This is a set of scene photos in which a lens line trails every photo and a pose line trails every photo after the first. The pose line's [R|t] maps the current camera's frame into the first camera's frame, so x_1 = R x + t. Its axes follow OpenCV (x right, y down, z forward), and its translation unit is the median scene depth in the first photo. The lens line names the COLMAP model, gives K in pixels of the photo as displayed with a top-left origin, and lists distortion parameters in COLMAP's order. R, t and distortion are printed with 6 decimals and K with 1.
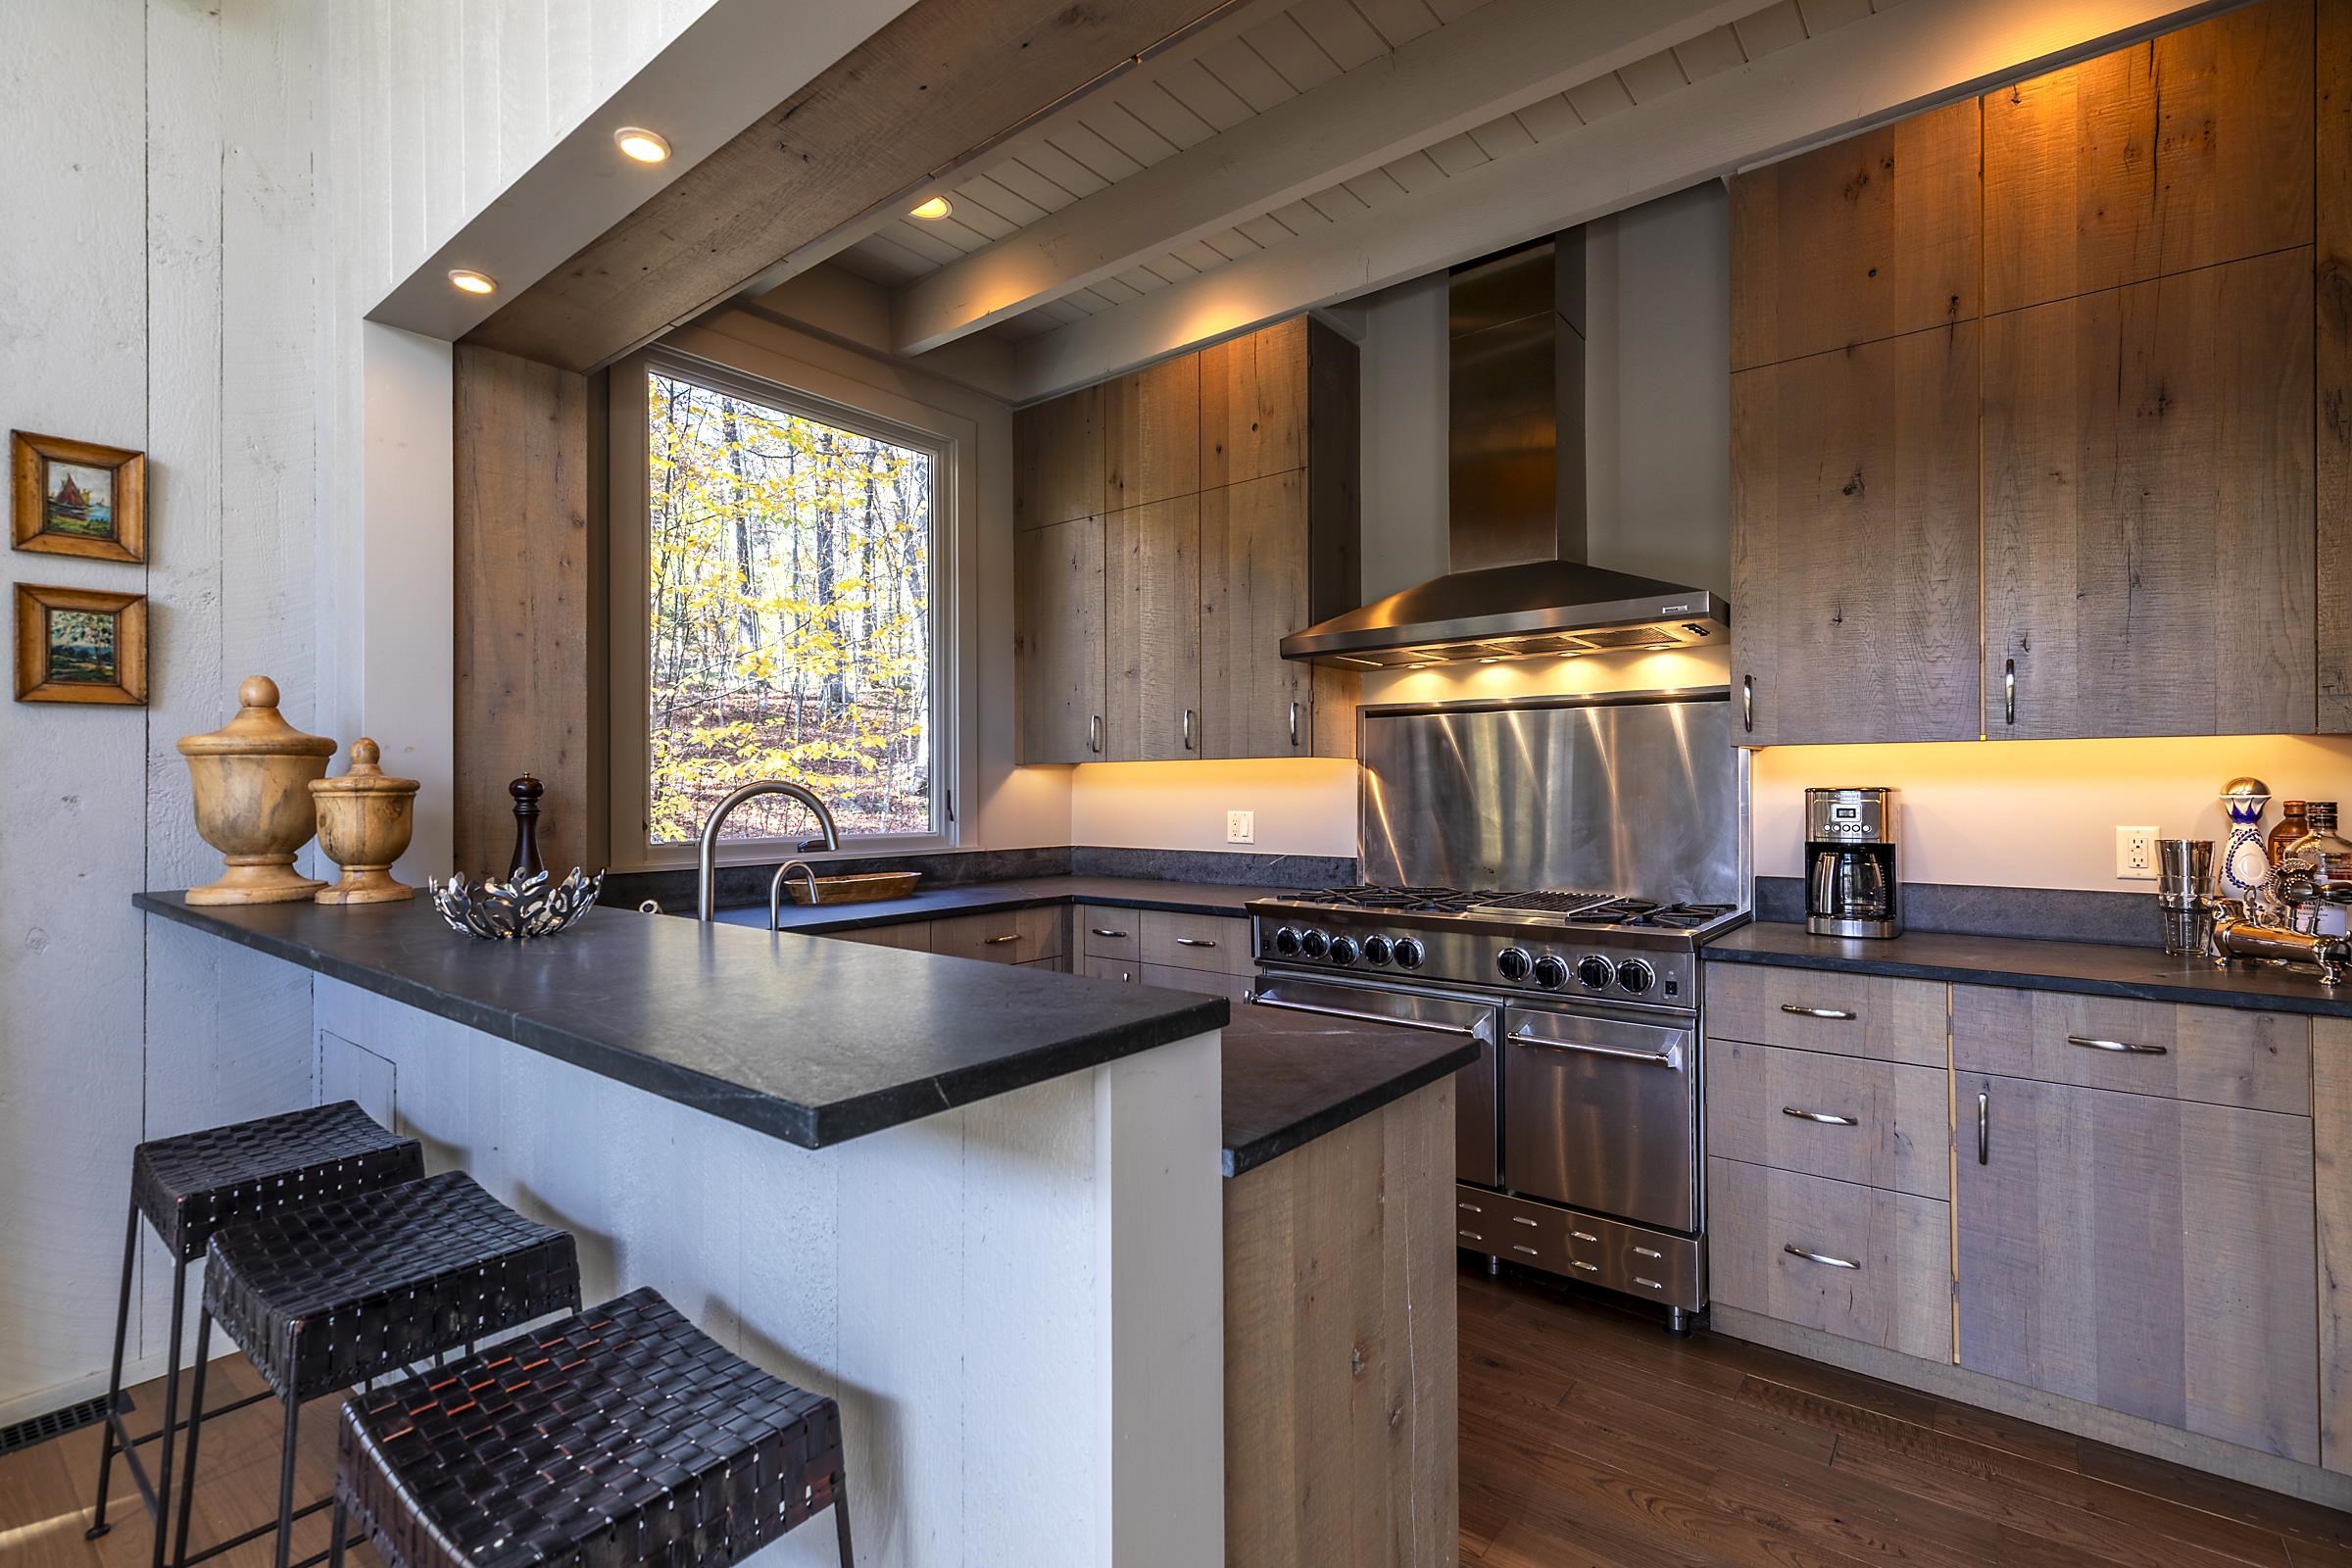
lens RADIAL K [[1071.6, 0, 1153.4], [0, 1071.6, 783.8], [0, 0, 1]] dist [0.007211, 0.000243]
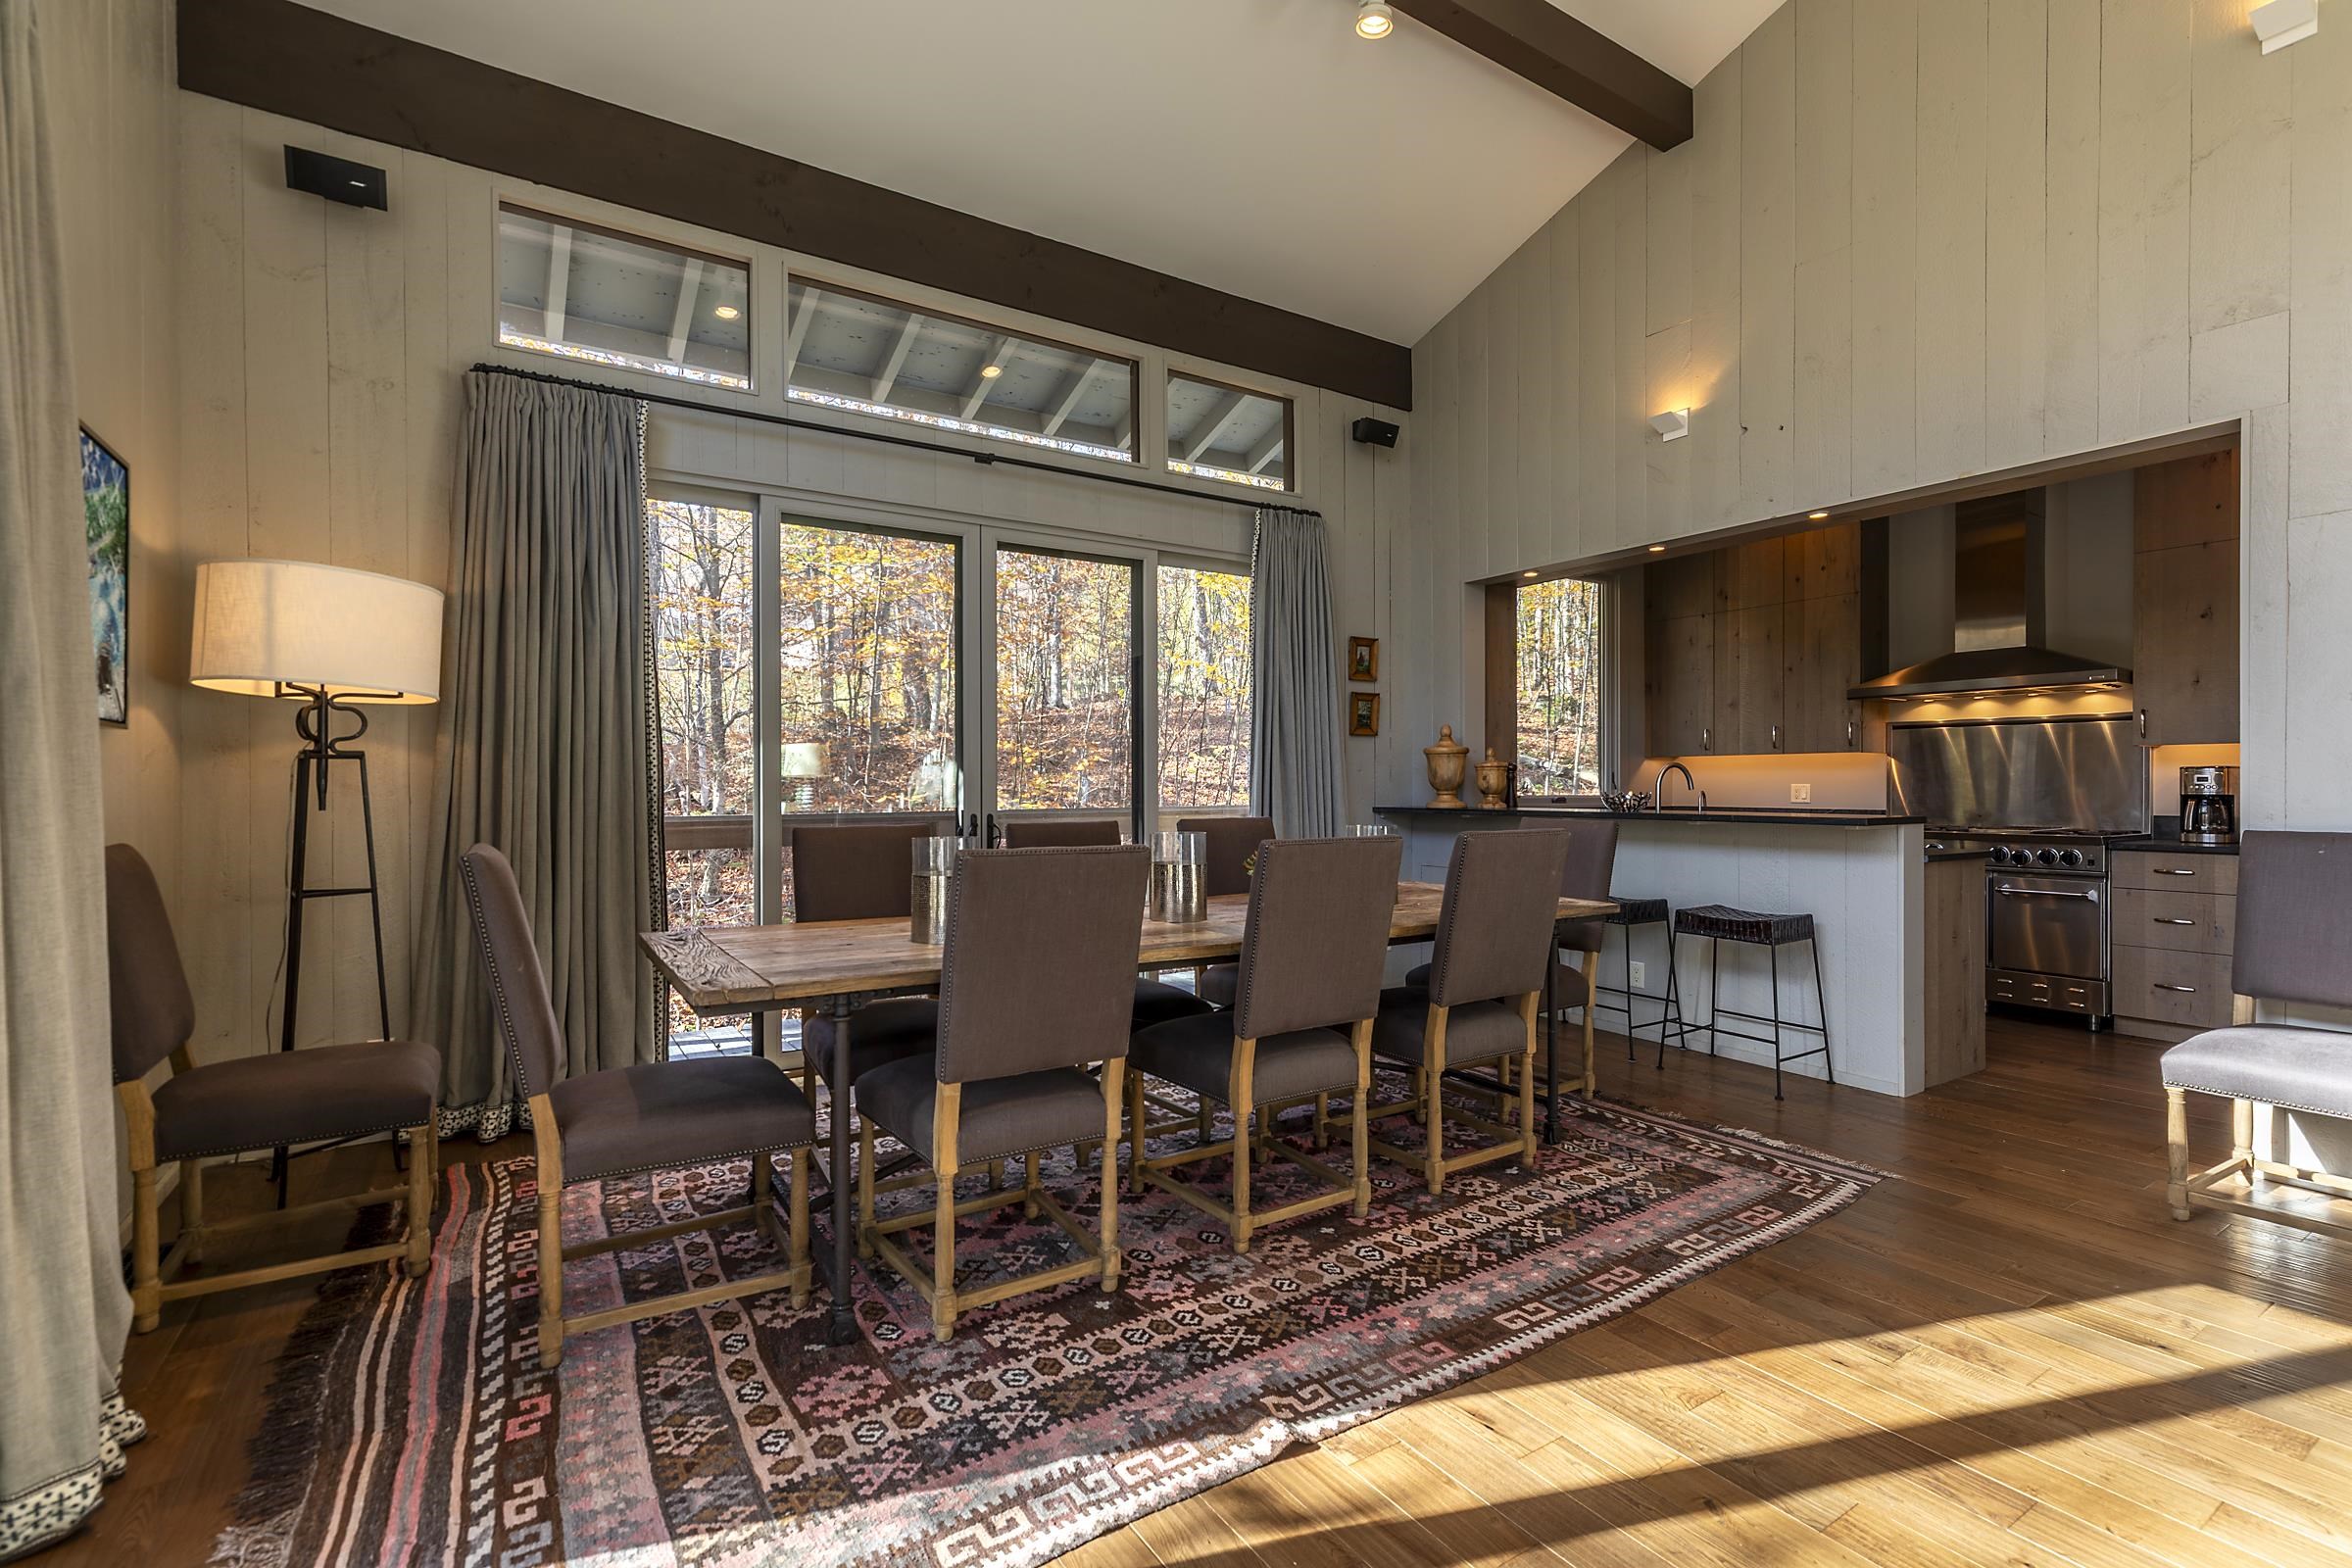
lens RADIAL K [[1071.6, 0, 1188.5], [0, 1071.6, 789.7], [0, 0, 1]] dist [0.007211, 0.000243]
pose [[0.957497, 0.002745, -0.288430, -0.540645], [-0.001219, 0.999984, 0.005470, 0.037433], [0.288441, -0.004886, 0.957485, -1.375157]]
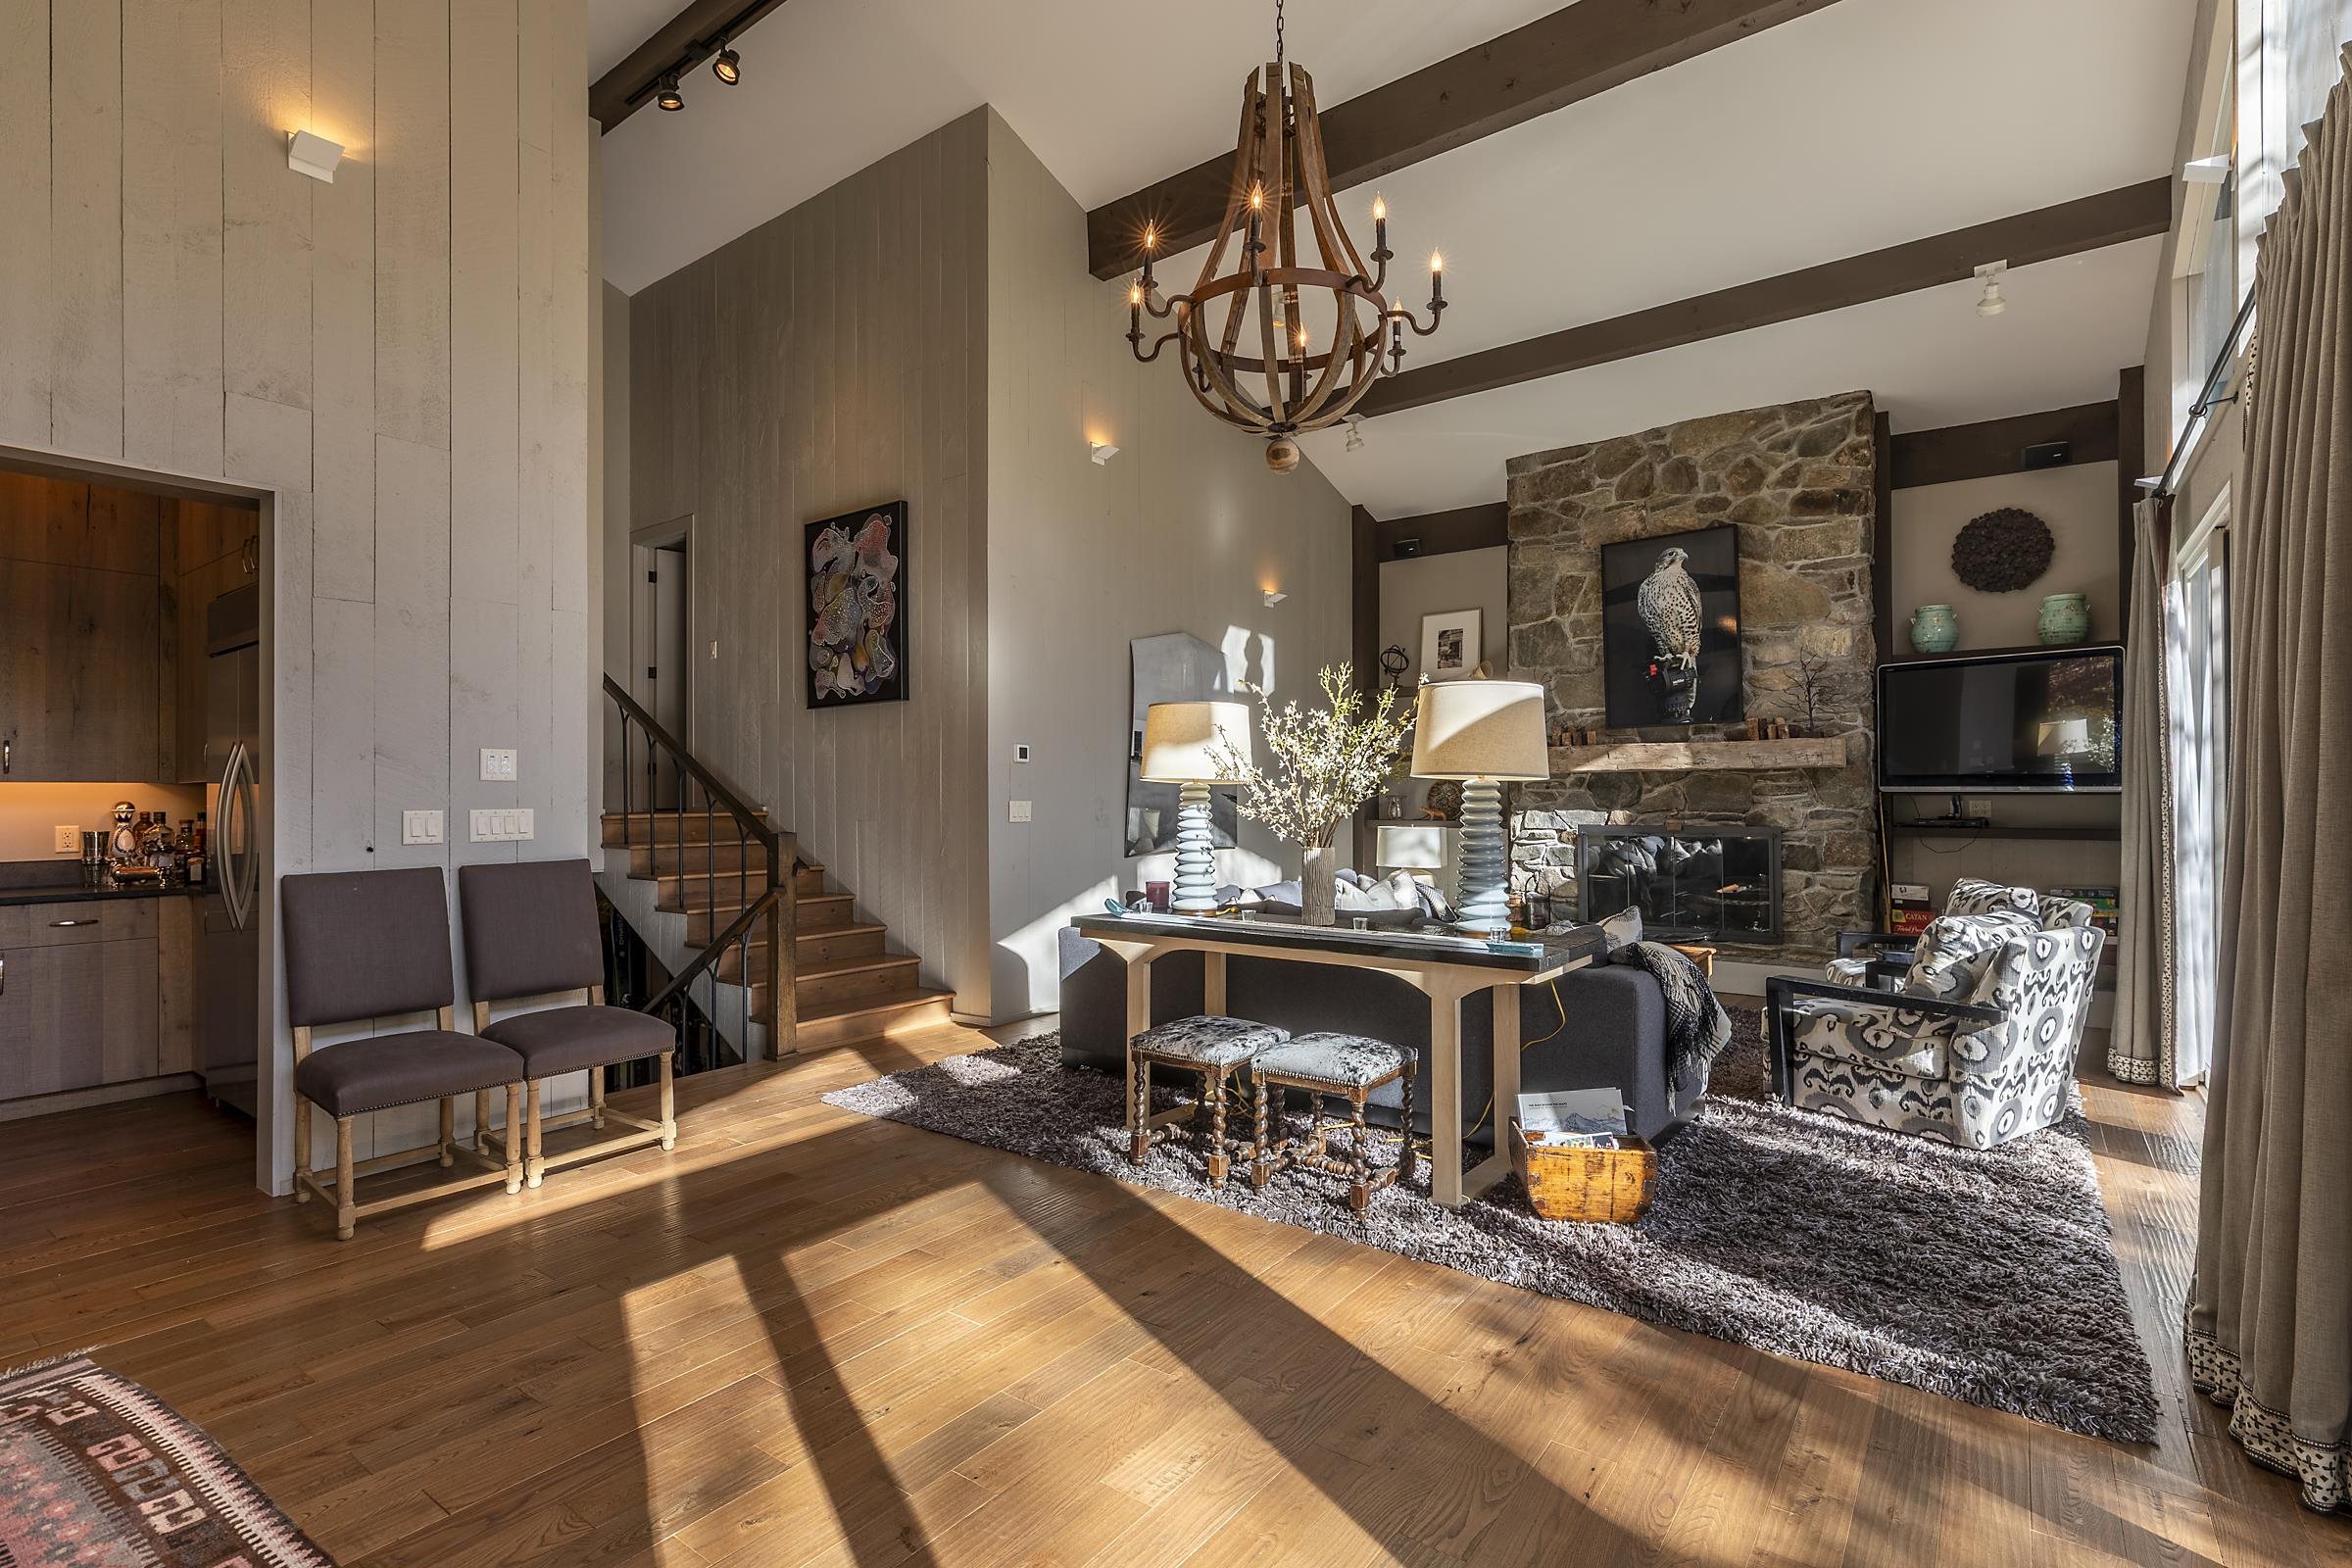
lens RADIAL K [[1071.6, 0, 1252.7], [0, 1071.6, 793.8], [0, 0, 1]] dist [0.007211, 0.000243]
pose [[-0.081845, 0.010167, 0.996593, -1.152868], [0.000785, 0.999948, -0.010137, 0.002519], [-0.996645, -0.000047, -0.081849, -0.932538]]
